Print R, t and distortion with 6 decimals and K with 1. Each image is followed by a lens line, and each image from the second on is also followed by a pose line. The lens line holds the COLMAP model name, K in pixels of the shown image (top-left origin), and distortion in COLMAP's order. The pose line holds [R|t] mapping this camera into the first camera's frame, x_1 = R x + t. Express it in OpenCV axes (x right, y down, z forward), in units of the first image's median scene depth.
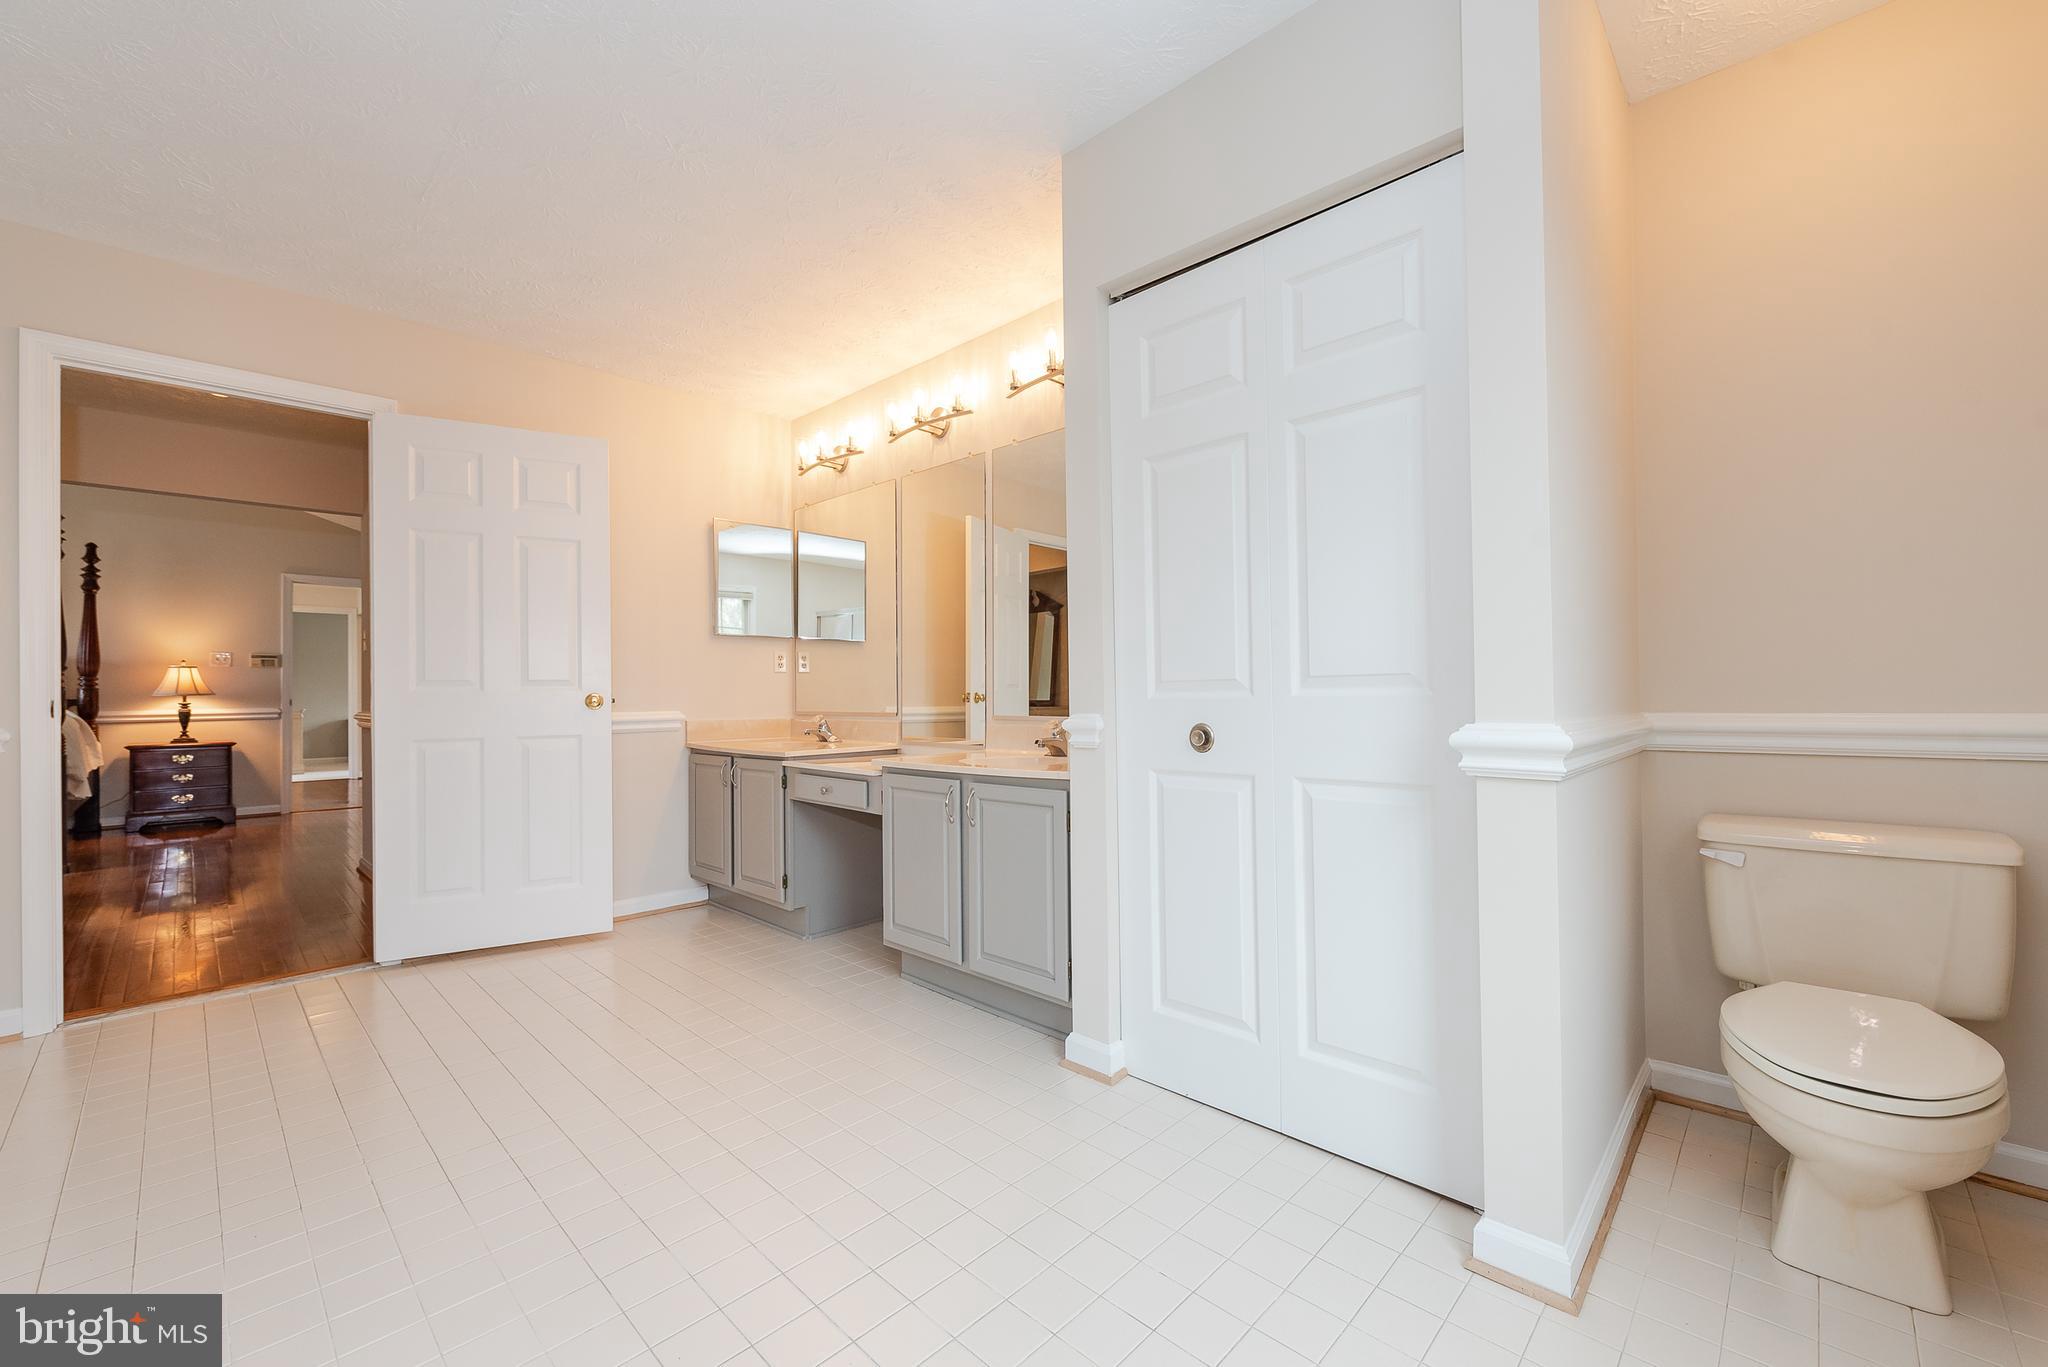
lens RADIAL K [[807.0, 0, 1030.5], [0, 807.0, 686.8], [0, 0, 1]] dist [0.005709, -0.004193]
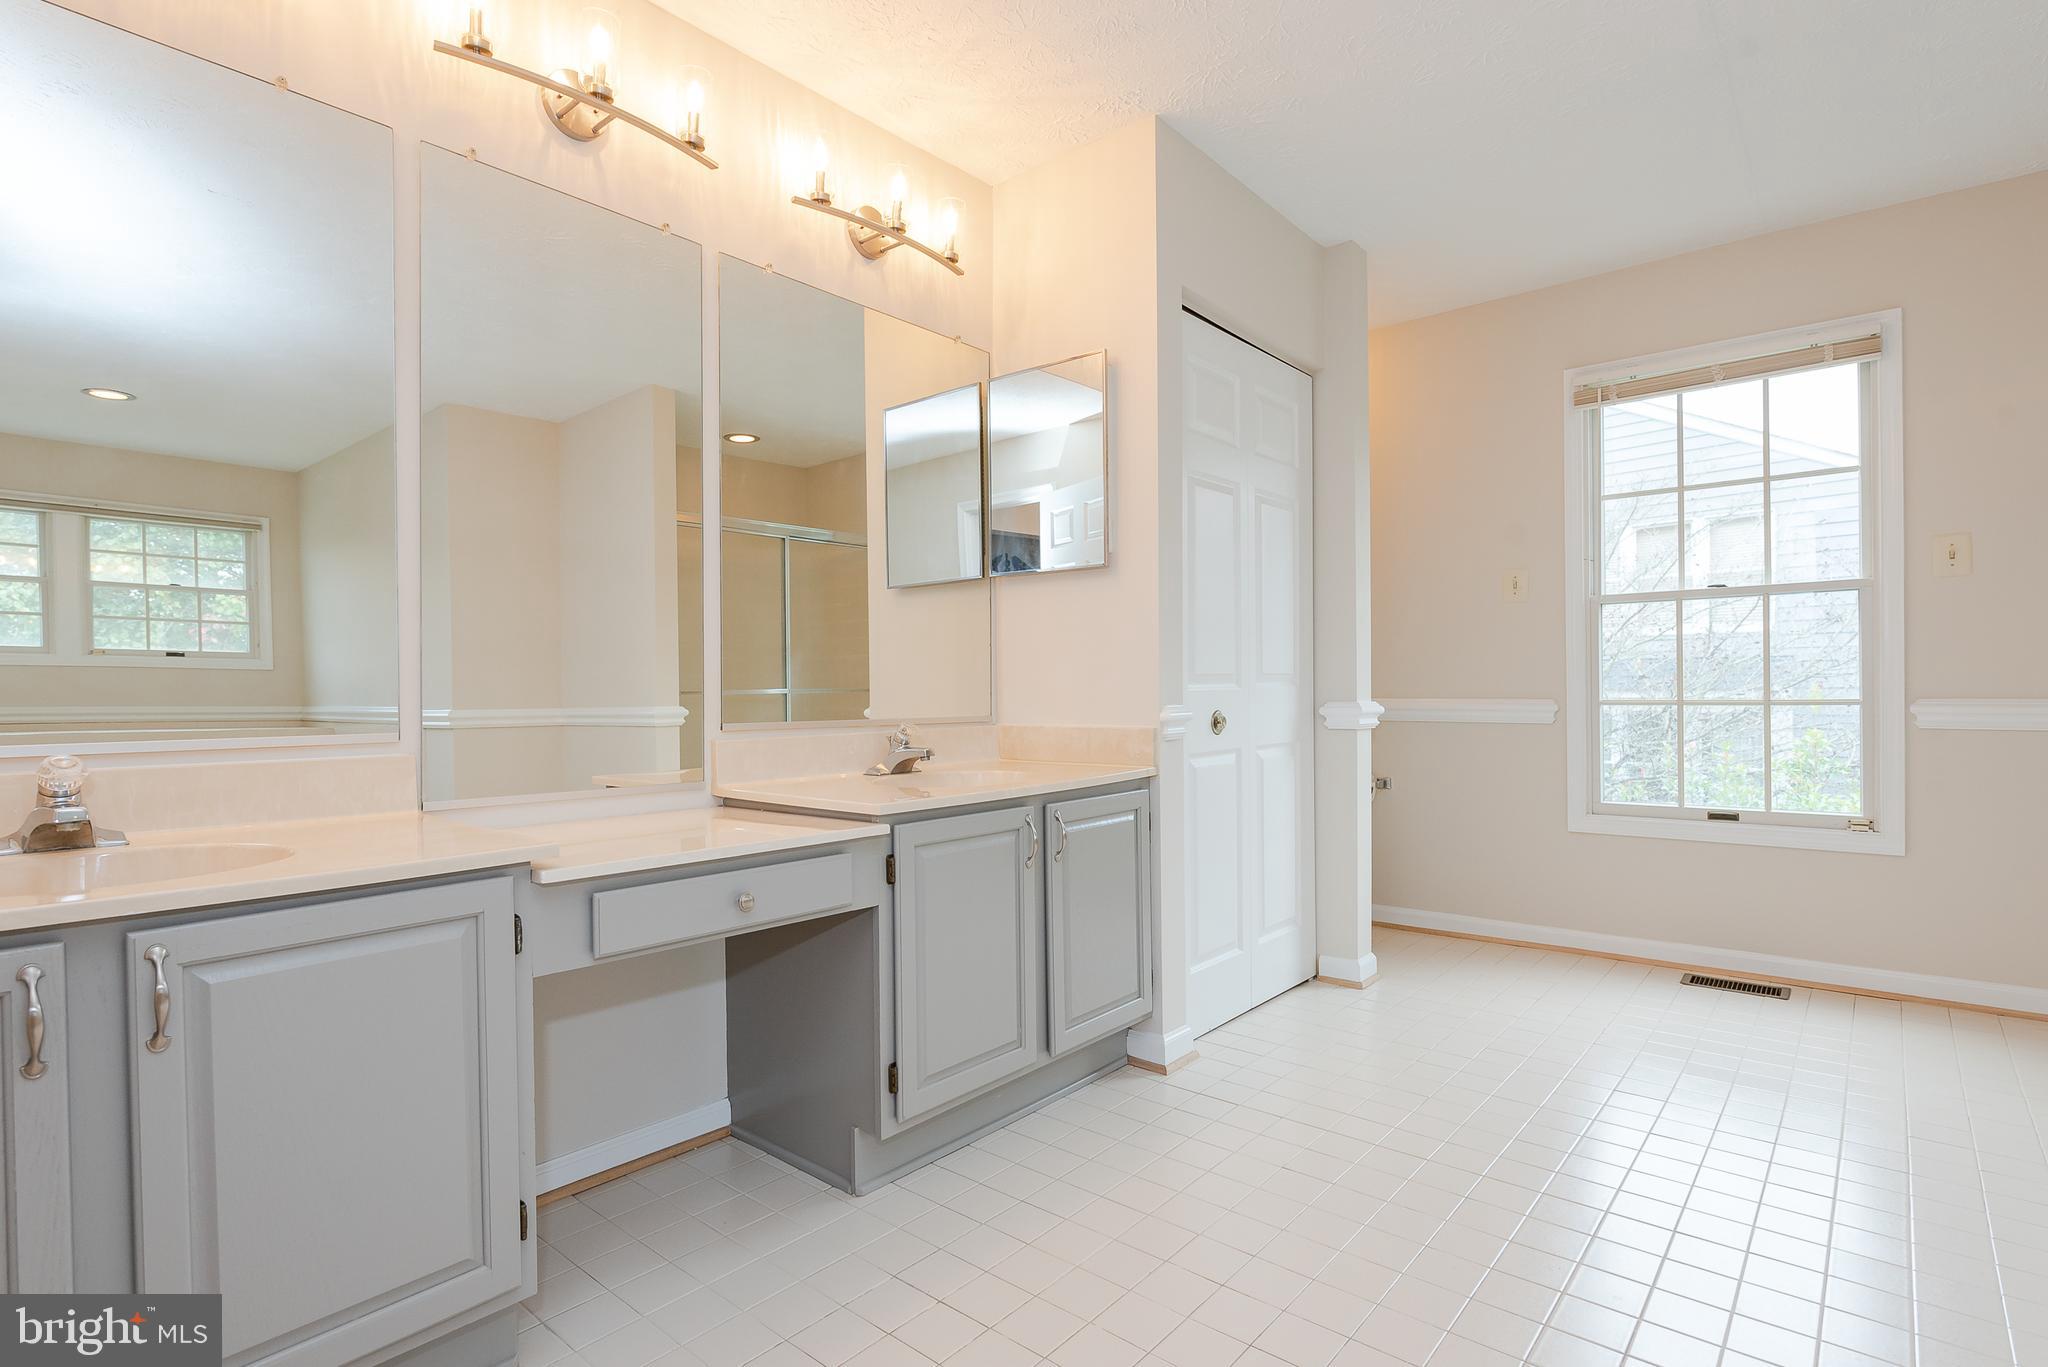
lens RADIAL K [[1030.2, 0, 1024.0], [0, 1030.2, 683.5], [0, 0, 1]] dist [0.000250, -0.000008]
pose [[-0.056320, 0.016901, 0.998270, -1.006656], [0.006626, 0.999841, -0.016554, 0.020633], [-0.998391, 0.005682, -0.056423, 1.054307]]
